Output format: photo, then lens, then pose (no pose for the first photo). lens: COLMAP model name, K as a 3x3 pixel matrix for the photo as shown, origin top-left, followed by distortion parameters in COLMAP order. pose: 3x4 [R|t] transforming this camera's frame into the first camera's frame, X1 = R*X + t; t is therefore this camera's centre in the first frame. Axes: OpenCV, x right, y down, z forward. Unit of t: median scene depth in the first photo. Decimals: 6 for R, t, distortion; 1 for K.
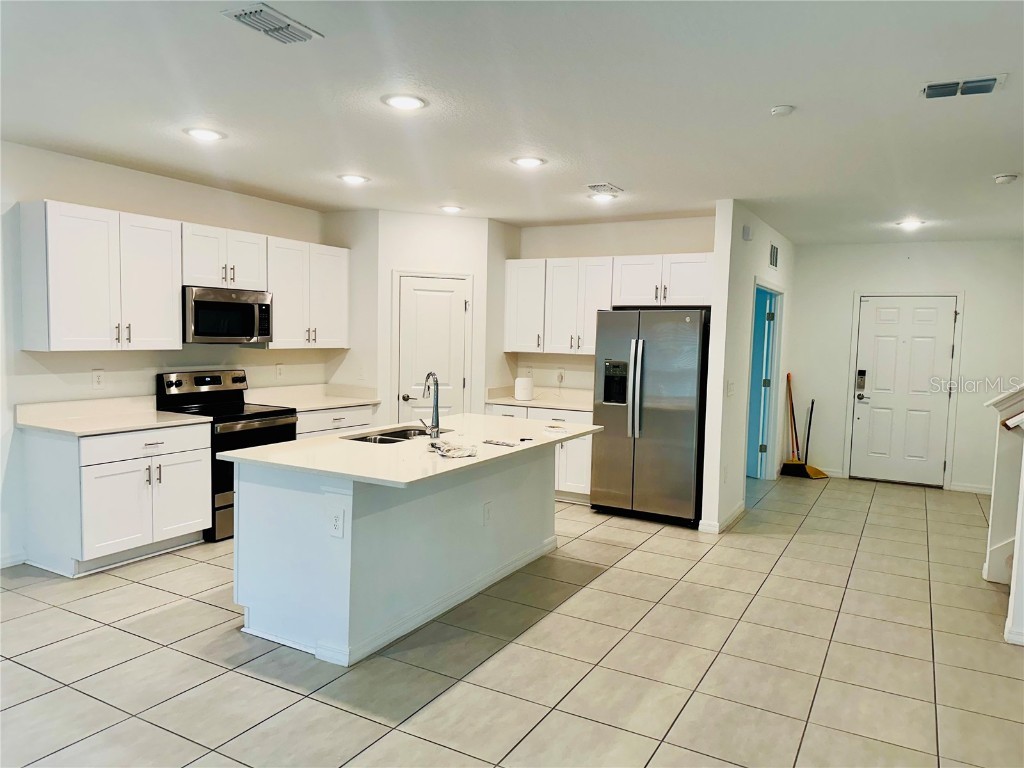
lens RADIAL K [[708.0, 0, 516.8], [0, 708.0, 387.3], [0, 0, 1]] dist [0.019911, -0.029804]
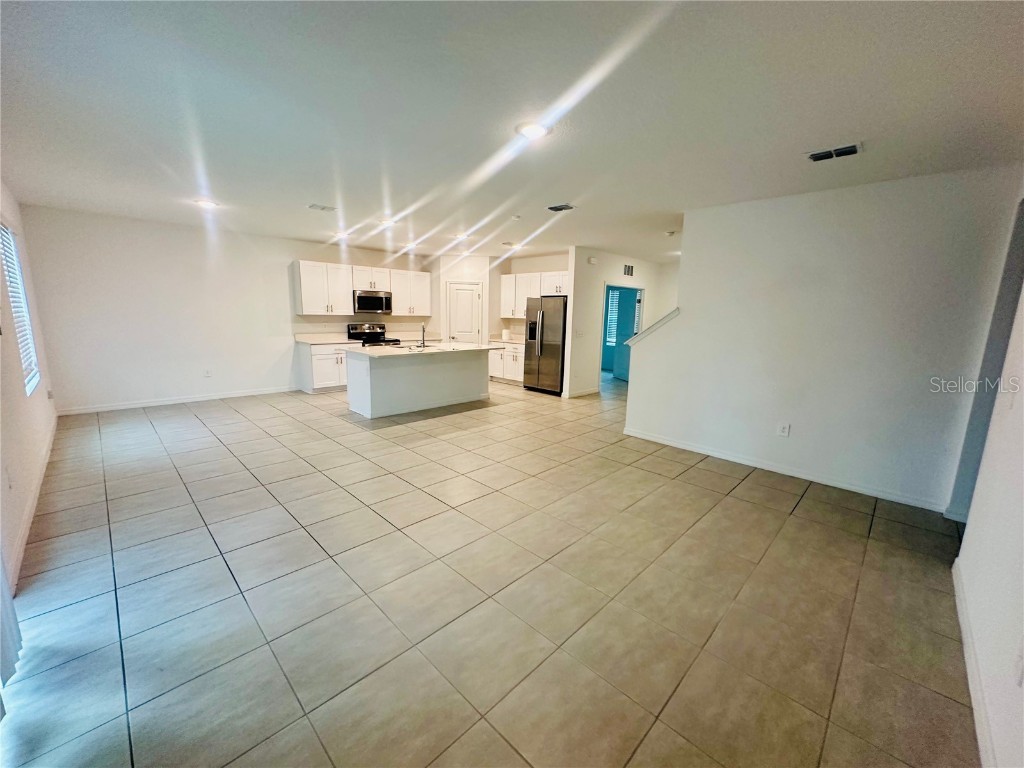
lens RADIAL K [[407.0, 0, 511.0], [0, 407.0, 386.0], [0, 0, 1]] dist [0.003691, -0.001459]
pose [[0.963328, 0.045514, -0.264439, 0.492410], [-0.019101, 0.994641, 0.101610, 0.042952], [0.267647, -0.092833, 0.959035, -0.305717]]
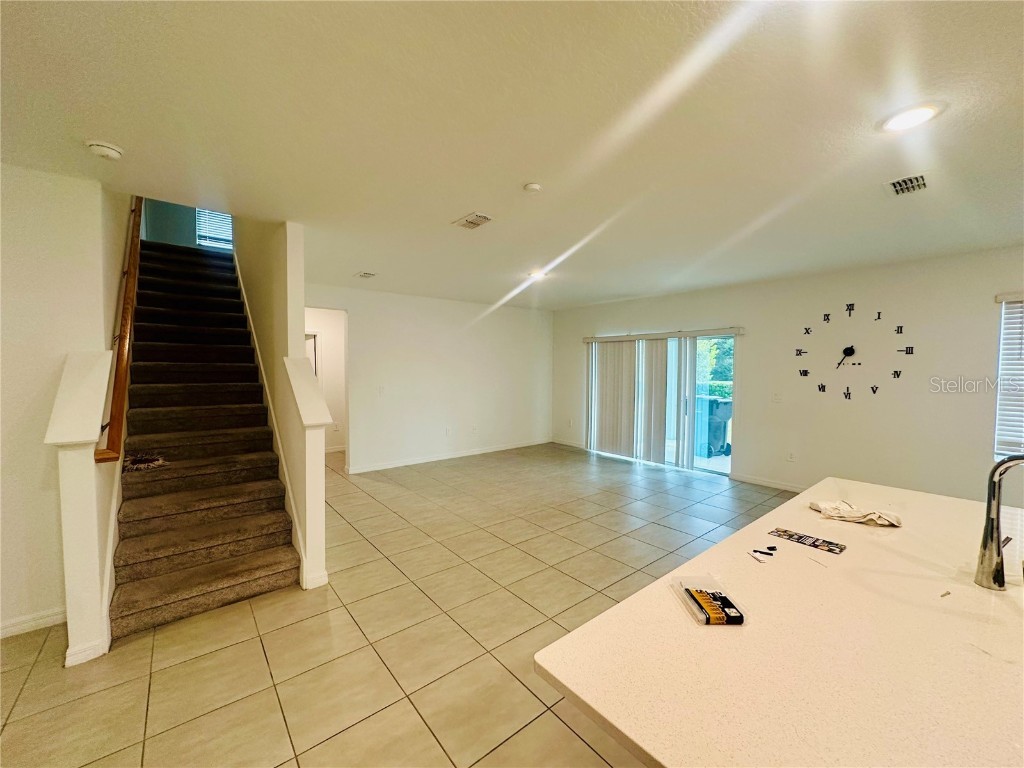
lens RADIAL K [[407.0, 0, 512.5], [0, 407.0, 384.1], [0, 0, 1]] dist [0.003691, -0.001459]
pose [[-0.927435, -0.045061, 0.371259, 0.069248], [-0.001276, 0.993090, 0.117348, -0.077465], [-0.373981, 0.108359, -0.921084, 1.107890]]
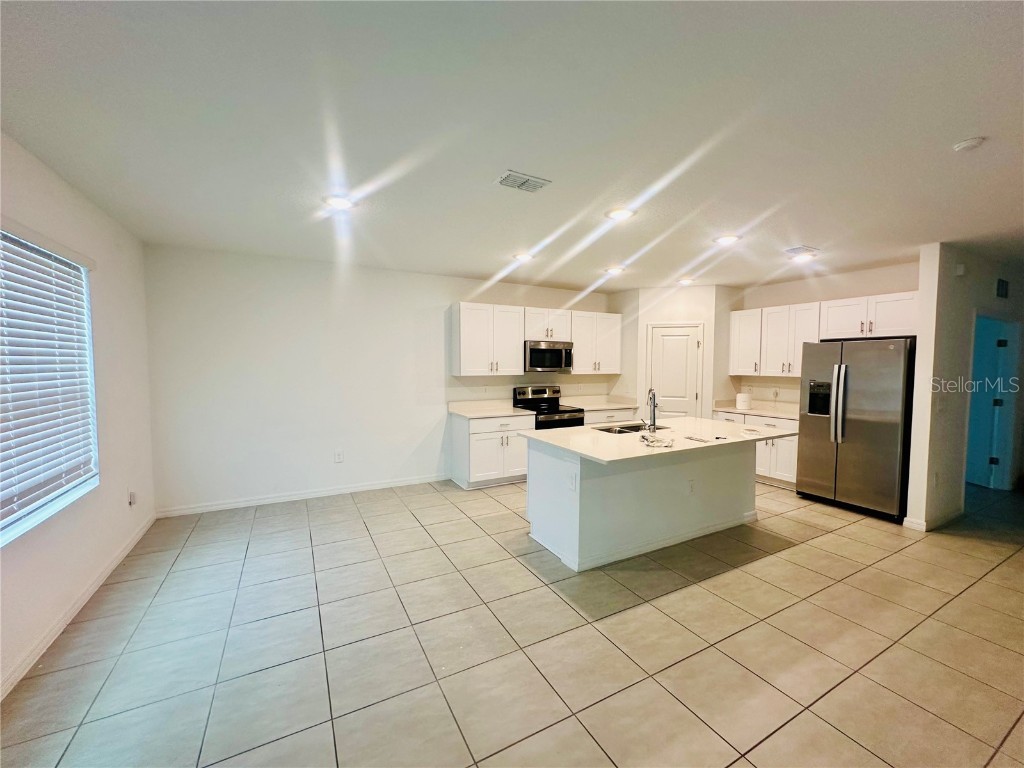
lens RADIAL K [[407.0, 0, 514.5], [0, 407.0, 387.3], [0, 0, 1]] dist [0.003691, -0.001459]
pose [[0.844816, 0.010335, -0.534958, 0.079179], [-0.022632, 0.999609, -0.016430, -0.002742], [0.534579, 0.025987, 0.844719, 0.086088]]
